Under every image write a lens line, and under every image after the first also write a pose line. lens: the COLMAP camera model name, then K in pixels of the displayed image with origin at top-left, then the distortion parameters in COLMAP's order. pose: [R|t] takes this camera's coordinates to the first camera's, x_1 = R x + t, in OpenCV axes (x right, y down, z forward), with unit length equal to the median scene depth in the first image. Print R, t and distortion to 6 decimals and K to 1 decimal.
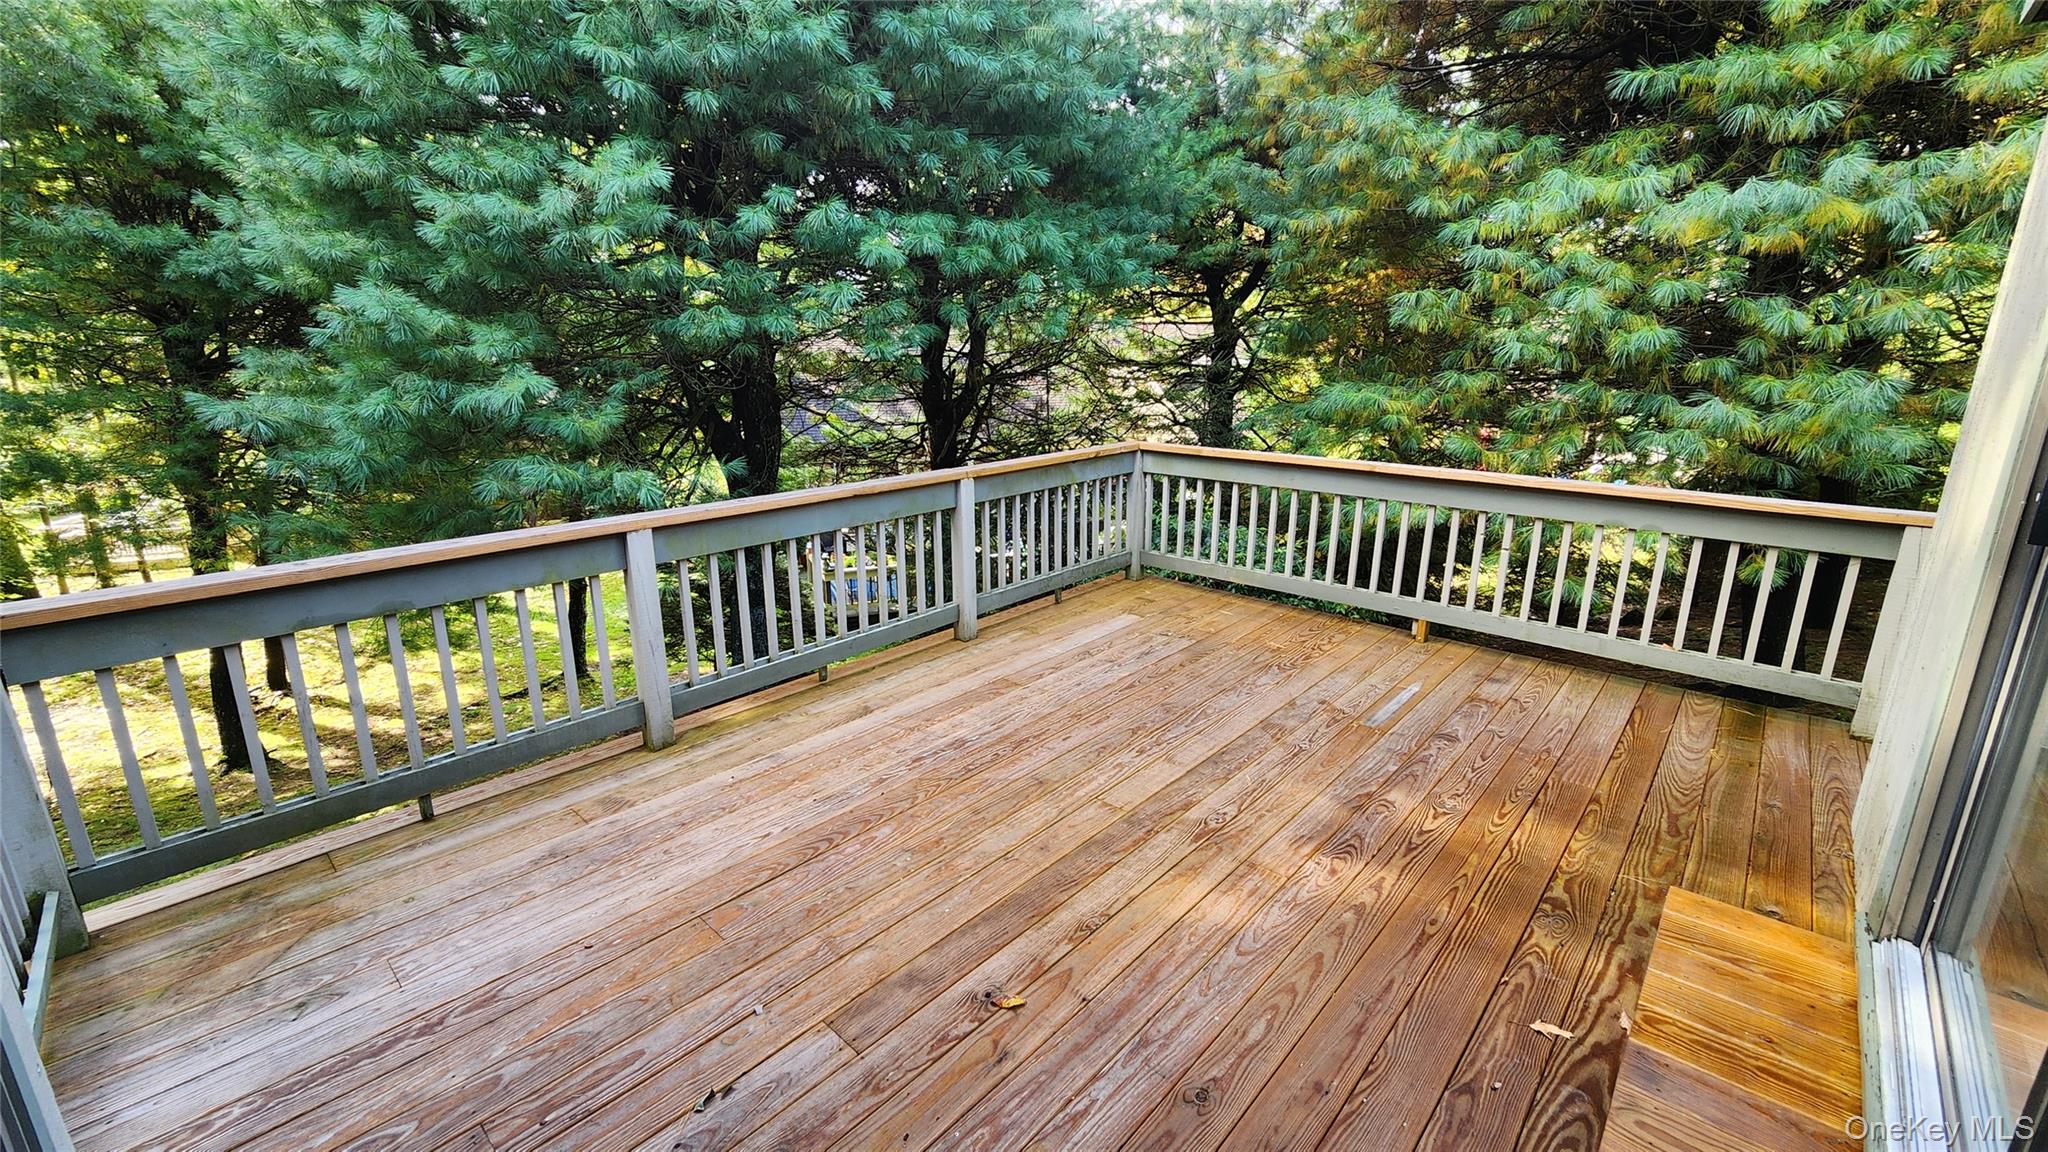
lens RADIAL K [[841.1, 0, 1021.5], [0, 841.1, 569.3], [0, 0, 1]] dist [0.008505, 0.000037]
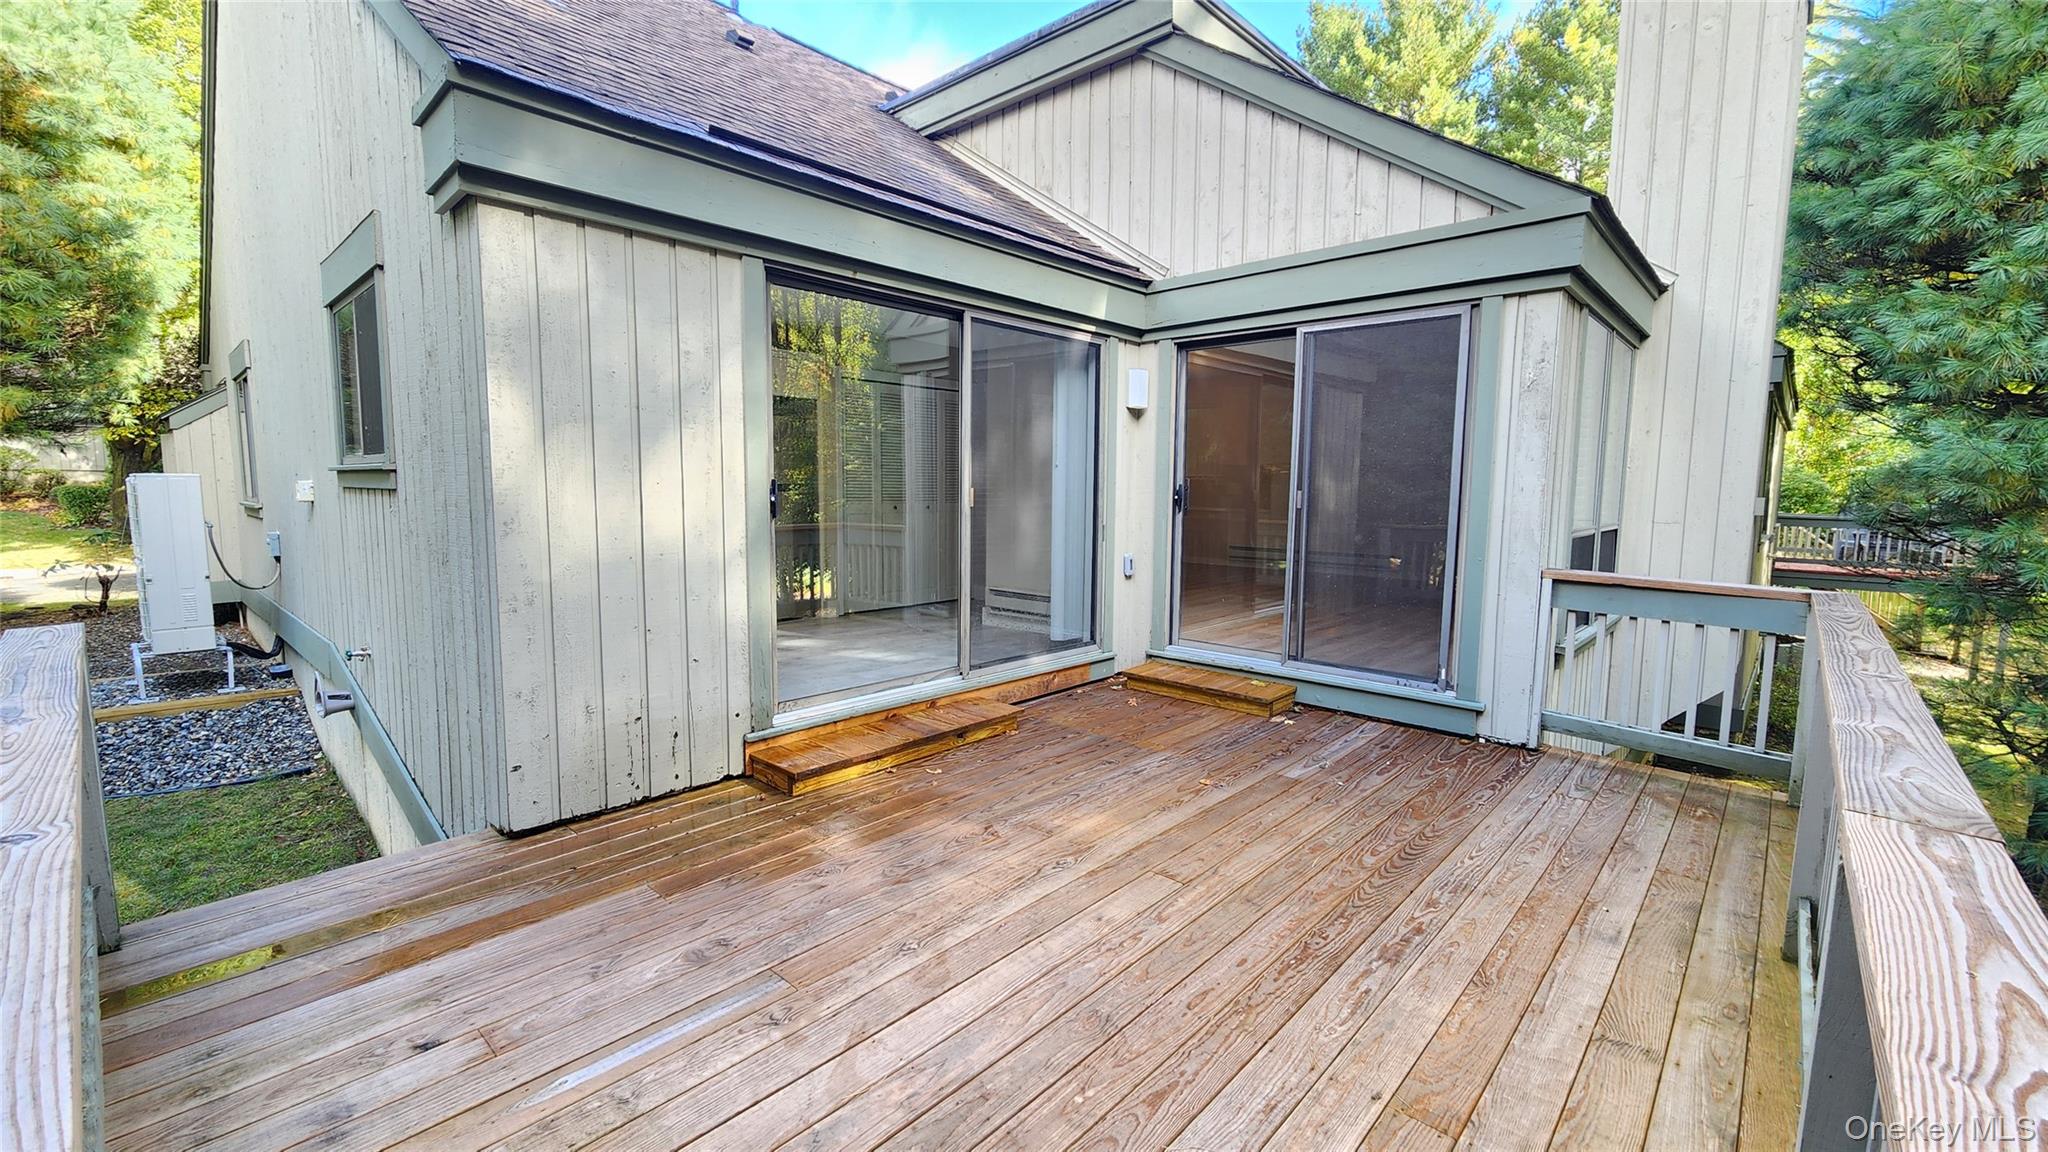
lens RADIAL K [[841.1, 0, 1027.5], [0, 841.1, 568.1], [0, 0, 1]] dist [0.008505, 0.000037]
pose [[-0.999972, -0.007434, 0.001242, 0.249035], [-0.006520, 0.935833, 0.352384, -0.376279], [-0.003782, 0.352366, -0.935855, 1.648233]]
